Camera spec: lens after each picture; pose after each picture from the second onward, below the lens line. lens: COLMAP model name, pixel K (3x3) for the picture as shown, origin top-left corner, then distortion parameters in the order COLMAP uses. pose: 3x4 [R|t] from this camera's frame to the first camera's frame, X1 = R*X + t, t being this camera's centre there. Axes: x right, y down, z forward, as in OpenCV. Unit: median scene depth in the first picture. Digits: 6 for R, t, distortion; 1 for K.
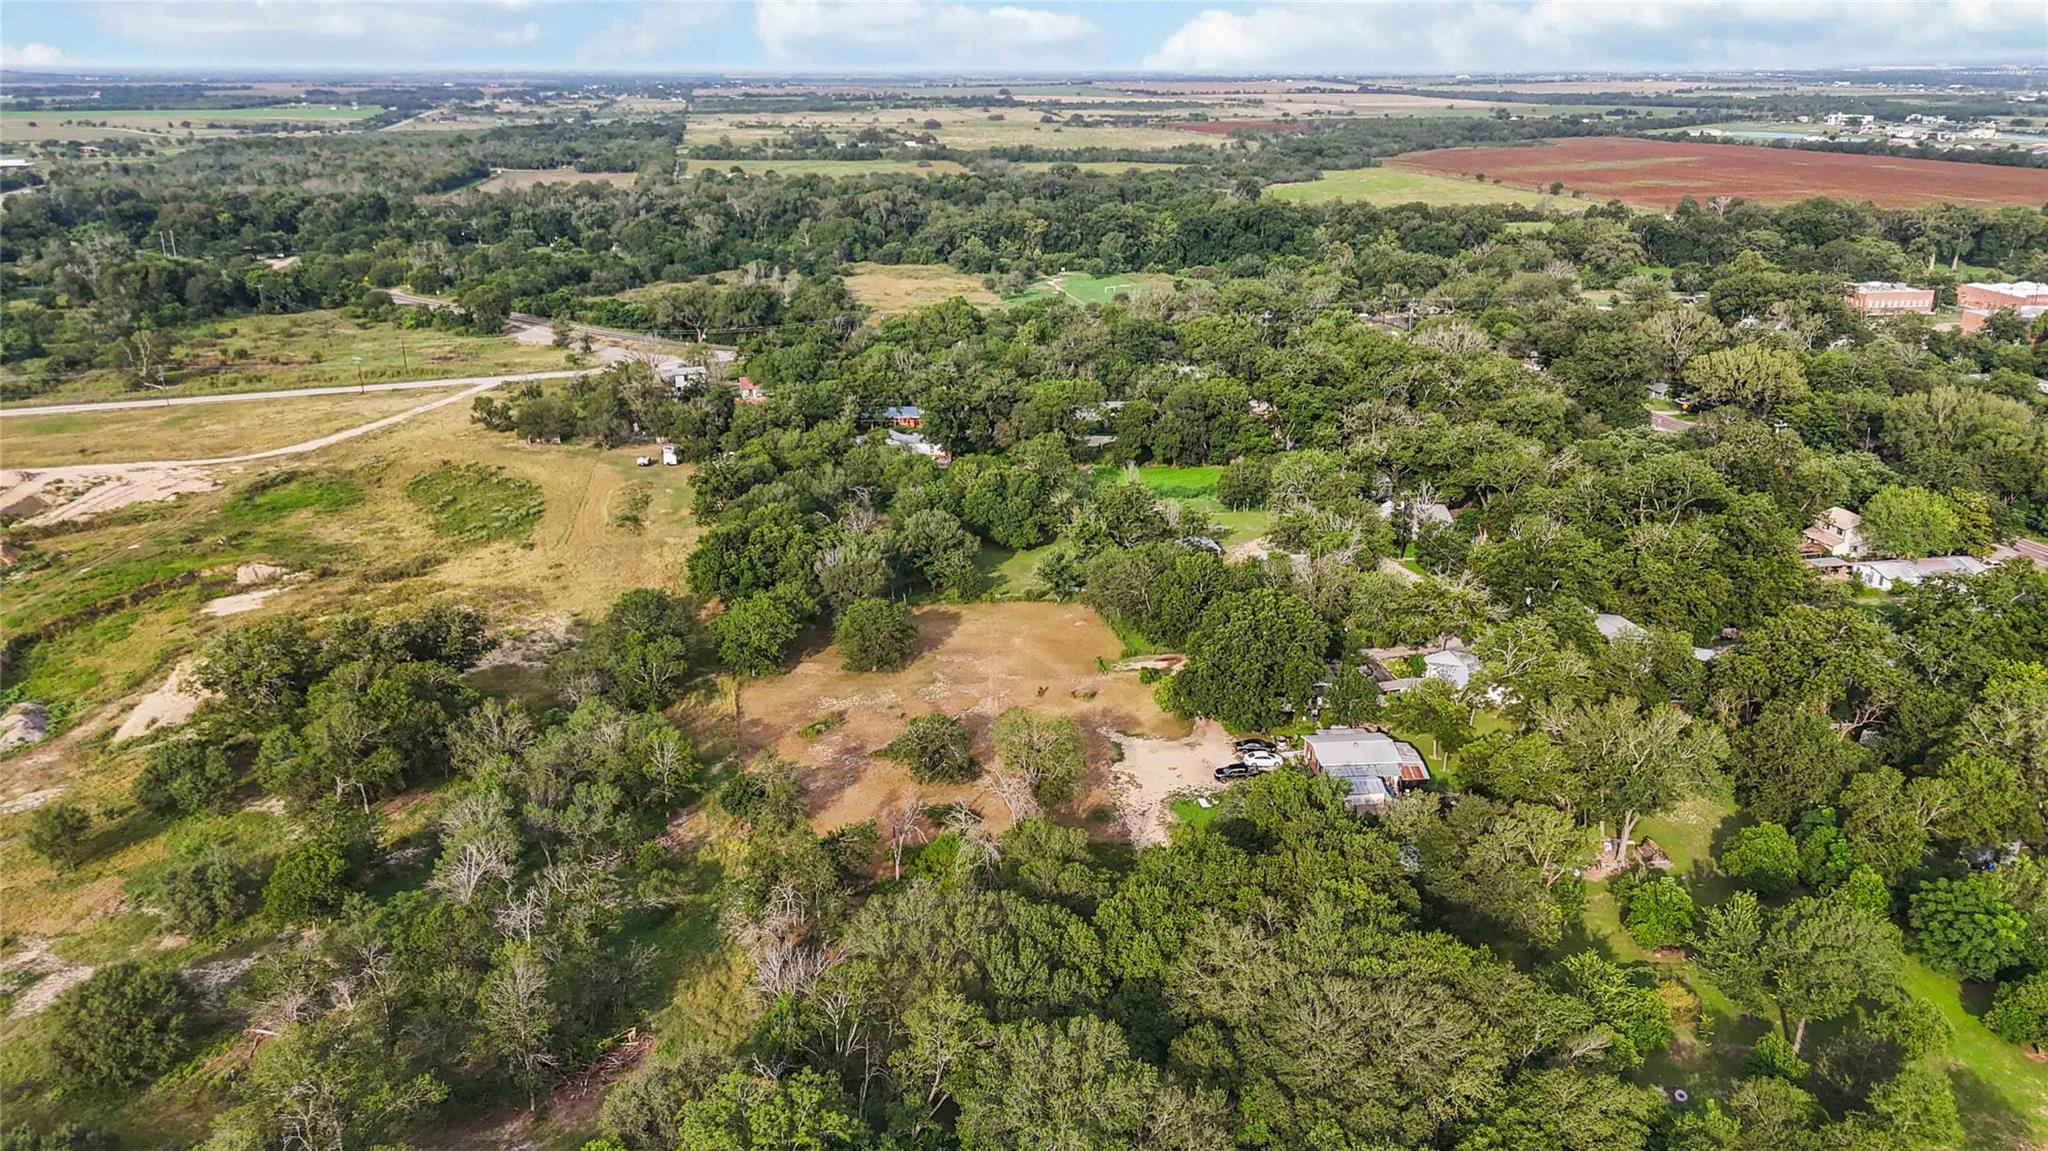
lens RADIAL K [[1611.3, 0, 1024.0], [0, 1611.3, 575.5], [0, 0, 1]] dist [0.059885, -0.078340]
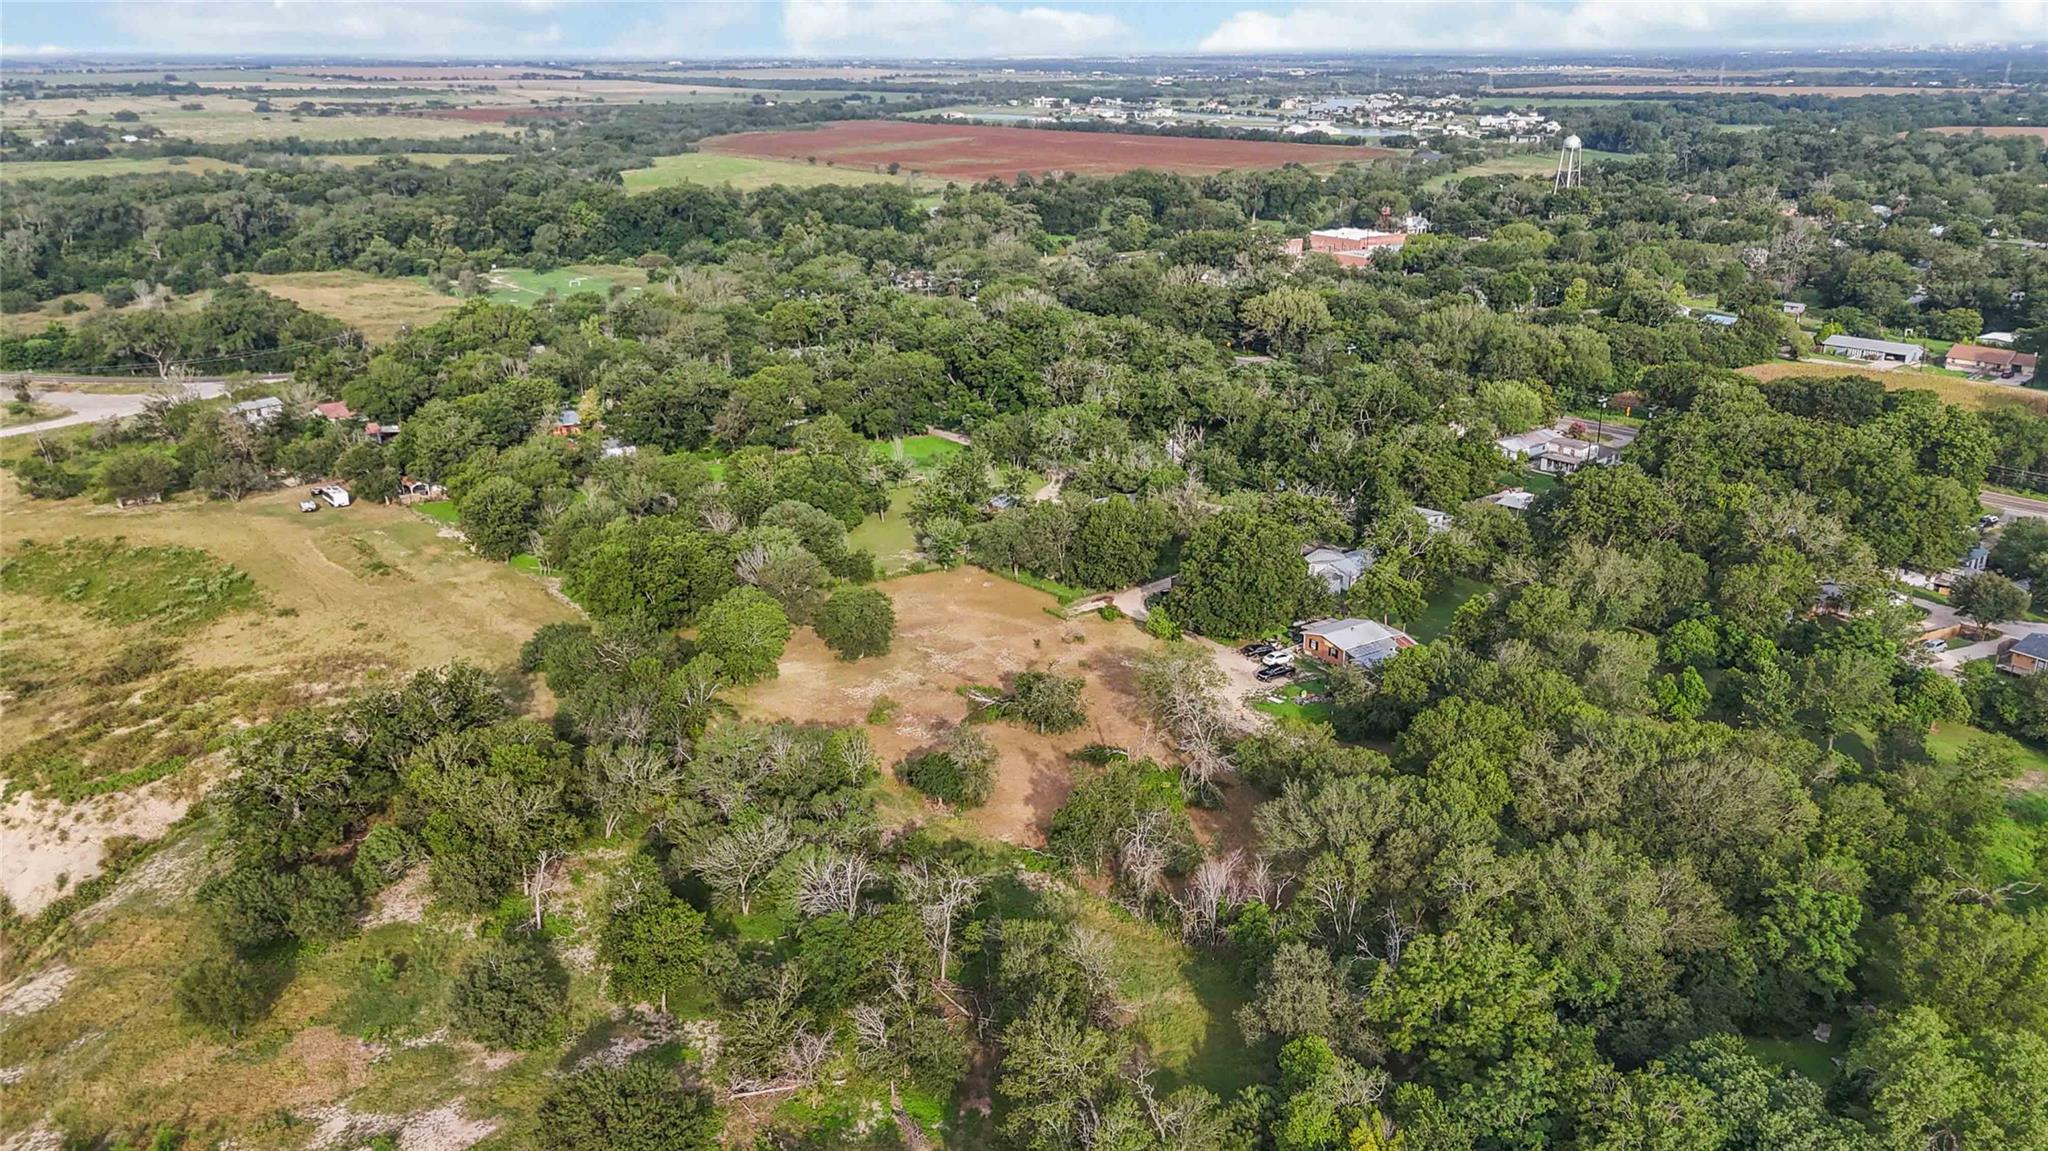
lens RADIAL K [[1611.3, 0, 1024.0], [0, 1611.3, 575.5], [0, 0, 1]] dist [0.059885, -0.078340]
pose [[0.856796, -0.157471, 0.491022, -0.131031], [0.153303, 0.986963, 0.049016, -0.006793], [-0.492339, 0.033279, 0.869767, 0.018029]]
